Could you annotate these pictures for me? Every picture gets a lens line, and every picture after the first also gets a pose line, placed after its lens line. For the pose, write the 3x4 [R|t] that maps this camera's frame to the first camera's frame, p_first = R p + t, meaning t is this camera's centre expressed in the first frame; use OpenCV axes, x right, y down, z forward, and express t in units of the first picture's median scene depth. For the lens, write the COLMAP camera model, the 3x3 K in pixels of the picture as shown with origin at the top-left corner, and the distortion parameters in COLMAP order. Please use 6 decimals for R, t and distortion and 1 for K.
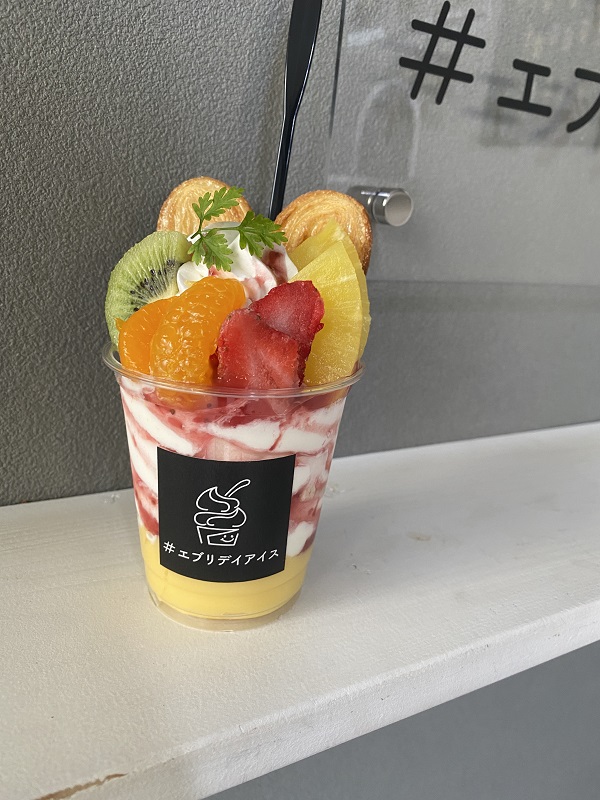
lens RADIAL K [[610.8, 0, 300.0], [0, 610.8, 400.0], [0, 0, 1]] dist [-0.000101, 0.003210]
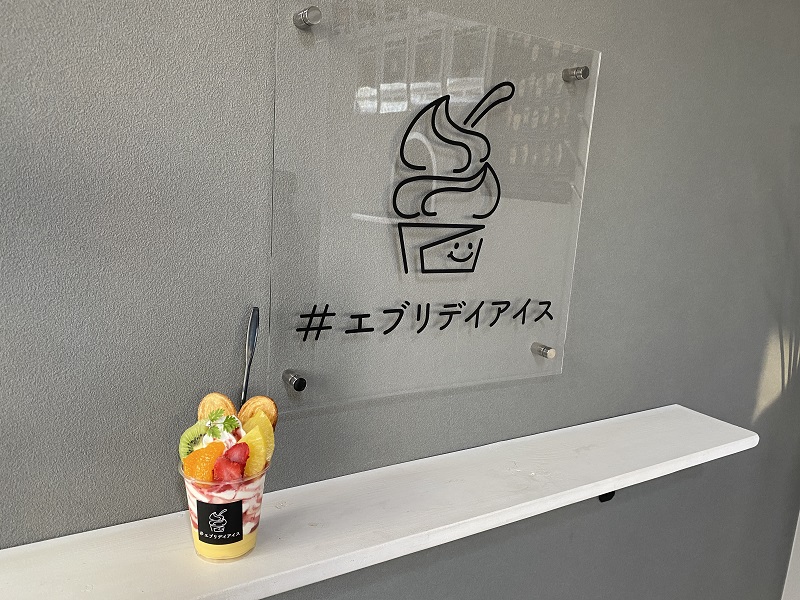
lens RADIAL K [[611.8, 0, 400.0], [0, 611.8, 300.0], [0, 0, 1]] dist [-0.027311, -0.004436]
pose [[0.998148, -0.042623, 0.043394, 0.668959], [0.047992, 0.990175, -0.131338, -0.446552], [-0.037370, 0.133178, 0.990387, -2.106161]]
